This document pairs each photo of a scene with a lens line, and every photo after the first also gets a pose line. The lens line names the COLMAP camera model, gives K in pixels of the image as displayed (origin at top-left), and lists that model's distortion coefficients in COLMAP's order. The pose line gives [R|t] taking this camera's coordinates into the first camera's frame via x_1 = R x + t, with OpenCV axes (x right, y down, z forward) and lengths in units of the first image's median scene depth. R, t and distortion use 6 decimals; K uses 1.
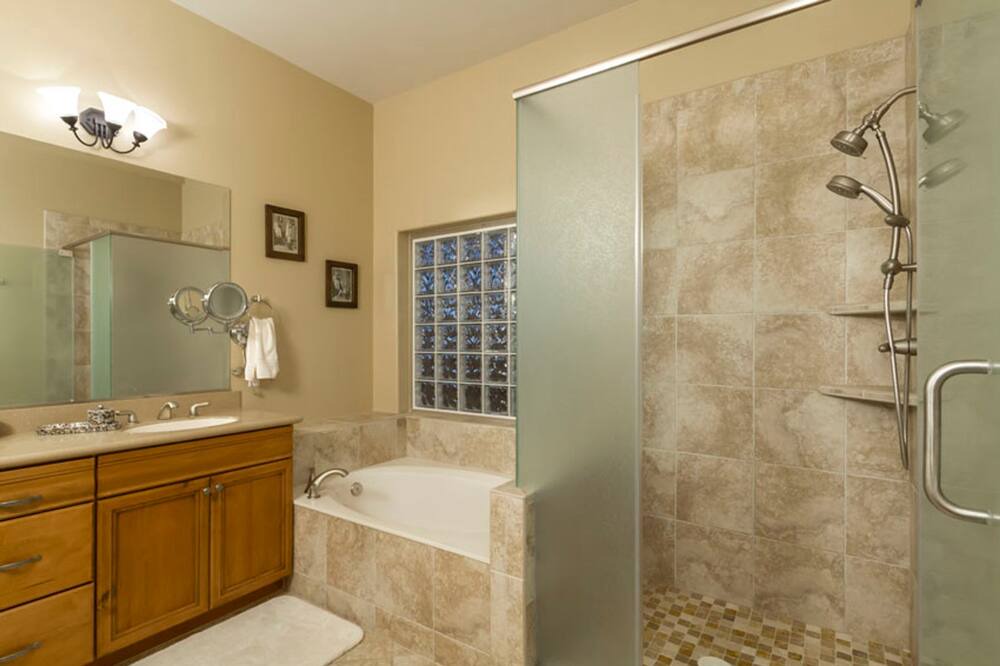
lens RADIAL K [[489.5, 0, 499.5], [0, 489.5, 336.7], [0, 0, 1]] dist [0.010504, -0.001264]
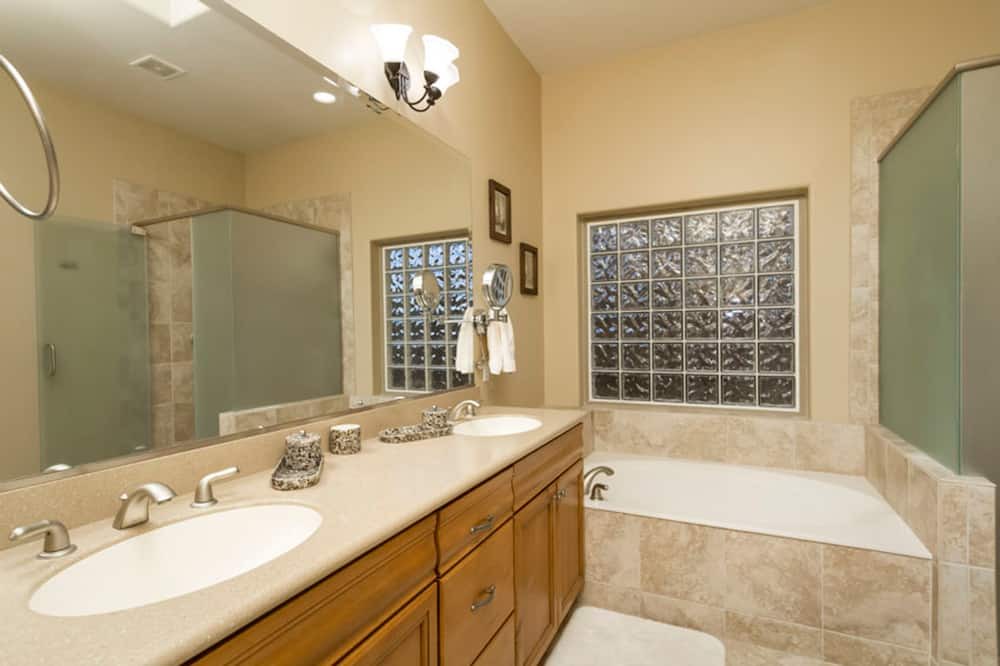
lens RADIAL K [[489.5, 0, 500.3], [0, 489.5, 334.2], [0, 0, 1]] dist [0.010504, -0.001264]
pose [[0.988389, -0.011343, 0.151524, -0.778518], [0.009325, 0.999858, 0.014026, 0.003609], [-0.151661, -0.012450, 0.988354, 0.134148]]
